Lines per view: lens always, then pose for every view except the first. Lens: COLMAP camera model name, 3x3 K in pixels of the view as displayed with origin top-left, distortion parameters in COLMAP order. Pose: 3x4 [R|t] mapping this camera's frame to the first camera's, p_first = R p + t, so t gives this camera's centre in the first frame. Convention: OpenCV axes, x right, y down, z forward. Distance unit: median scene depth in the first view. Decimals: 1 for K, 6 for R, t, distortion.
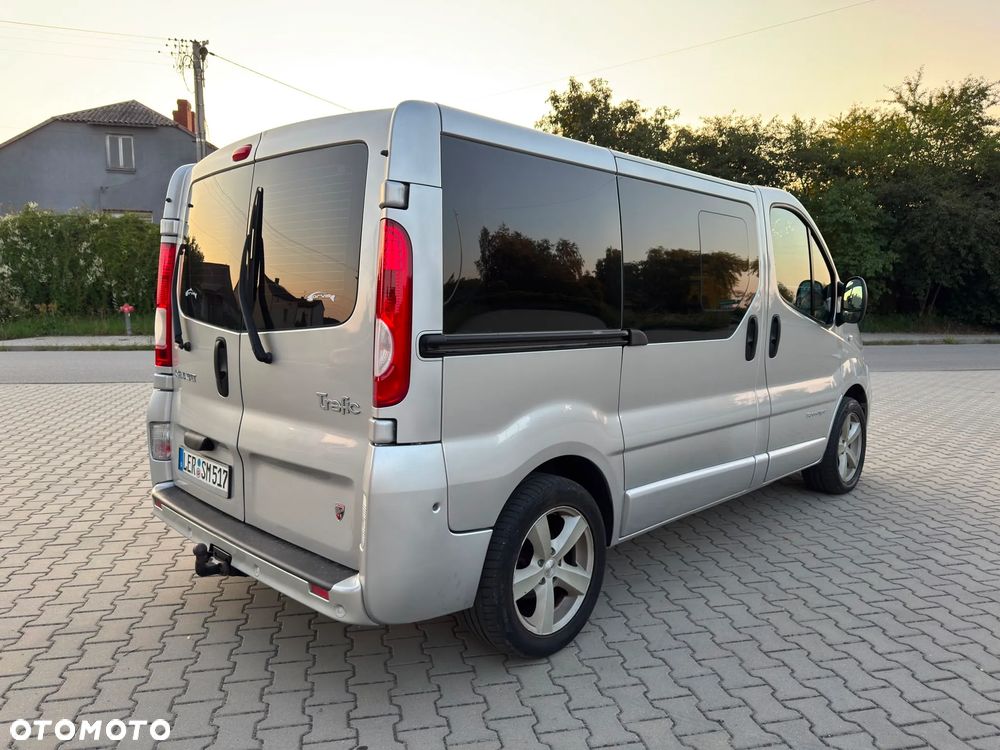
lens RADIAL K [[709.9, 0, 501.3], [0, 709.9, 379.5], [0, 0, 1]] dist [0.032385, -0.039763]
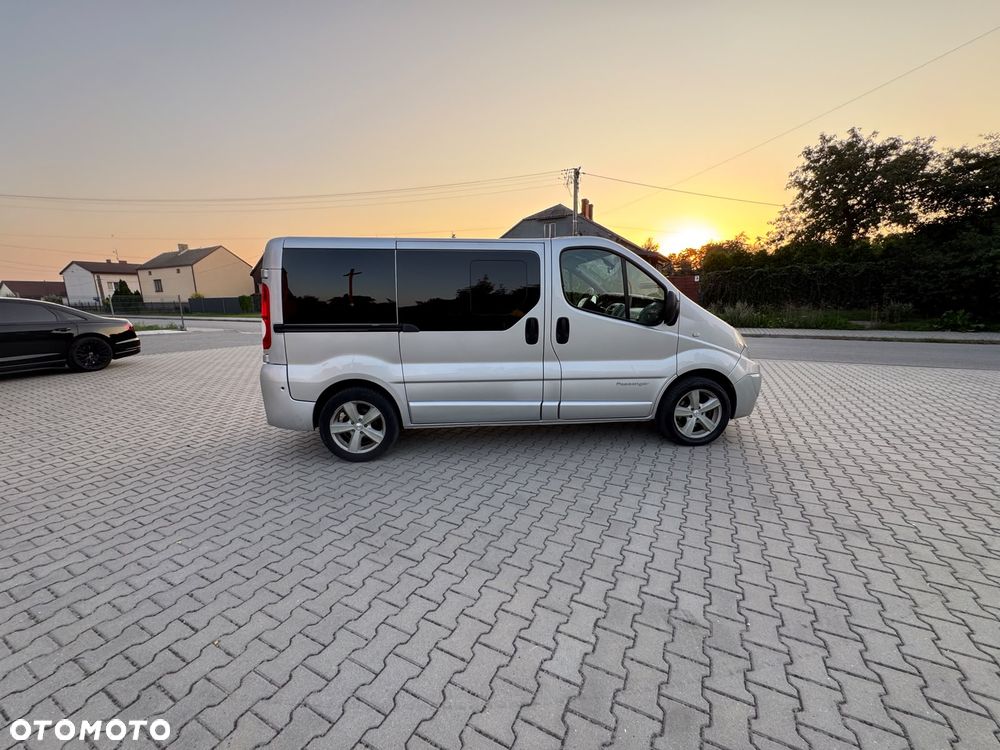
lens RADIAL K [[401.8, 0, 500.0], [0, 401.8, 375.0], [0, 0, 1]] dist [-0.003016, 0.000150]
pose [[0.763081, 0.101661, -0.638257, 0.682710], [-0.060852, 0.994466, 0.085645, -0.023874], [0.643432, -0.026514, 0.765044, 0.162759]]
